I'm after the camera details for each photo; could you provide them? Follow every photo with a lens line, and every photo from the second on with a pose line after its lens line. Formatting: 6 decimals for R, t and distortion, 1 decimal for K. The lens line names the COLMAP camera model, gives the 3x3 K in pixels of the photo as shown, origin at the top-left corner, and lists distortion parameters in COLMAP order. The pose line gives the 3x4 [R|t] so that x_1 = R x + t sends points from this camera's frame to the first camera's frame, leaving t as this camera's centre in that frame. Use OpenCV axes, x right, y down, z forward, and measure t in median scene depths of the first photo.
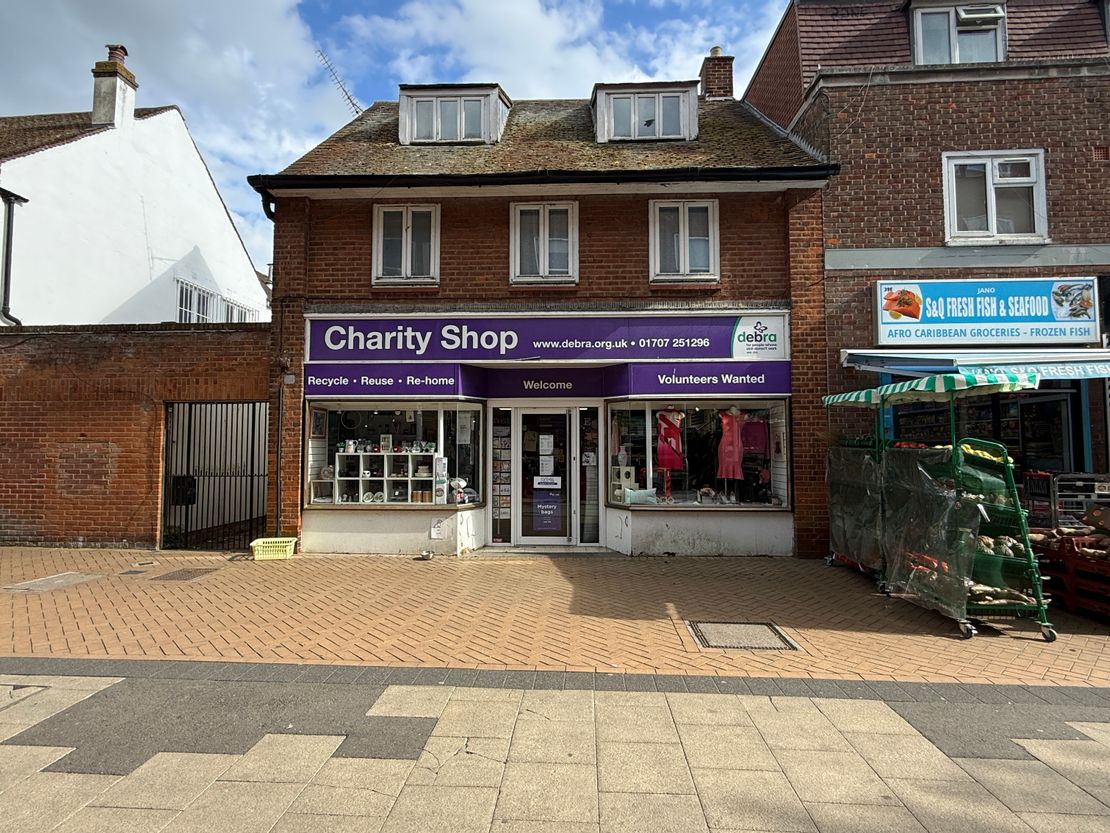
lens RADIAL K [[592.3, 0, 555.0], [0, 592.3, 416.5], [0, 0, 1]] dist [-0.000285, 0.000206]
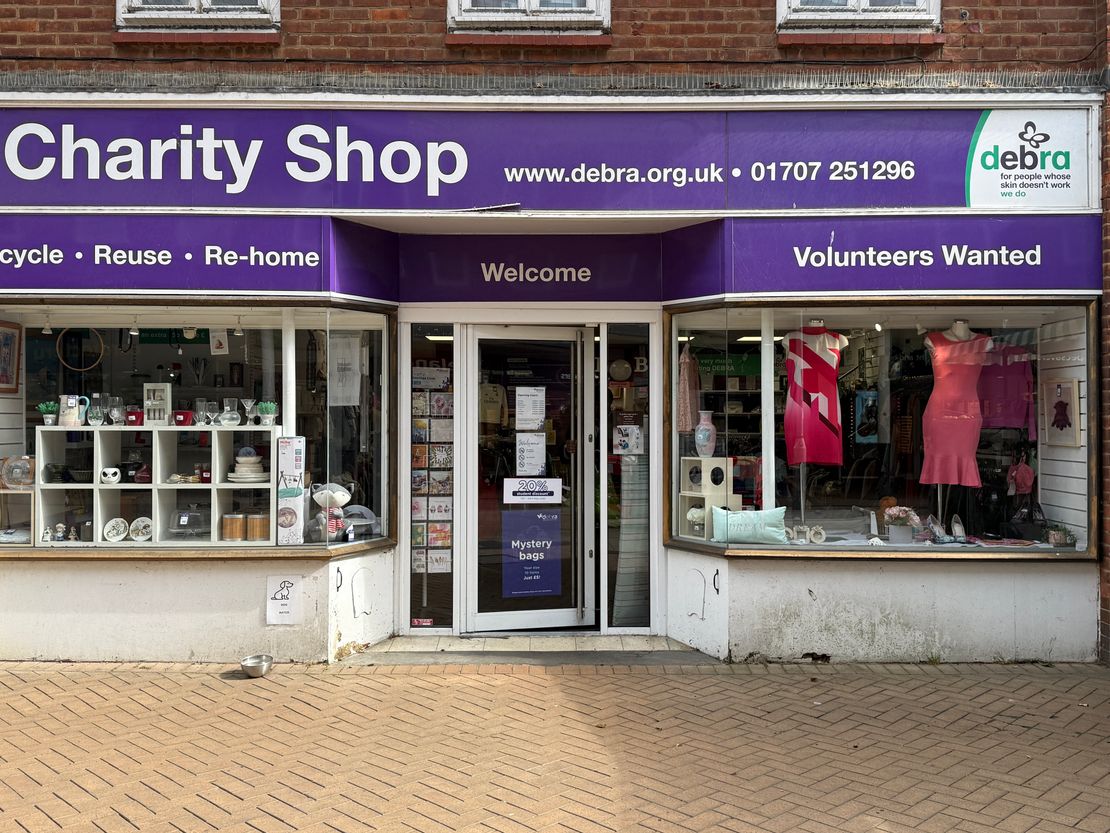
lens RADIAL K [[989.6, 0, 555.0], [0, 989.6, 416.5], [0, 0, 1]] dist [0.156222, -0.266035]
pose [[0.999384, 0.001621, 0.035069, -0.024856], [-0.003426, 0.998670, 0.051452, 0.016352], [-0.034939, -0.051540, 0.998060, 0.265943]]
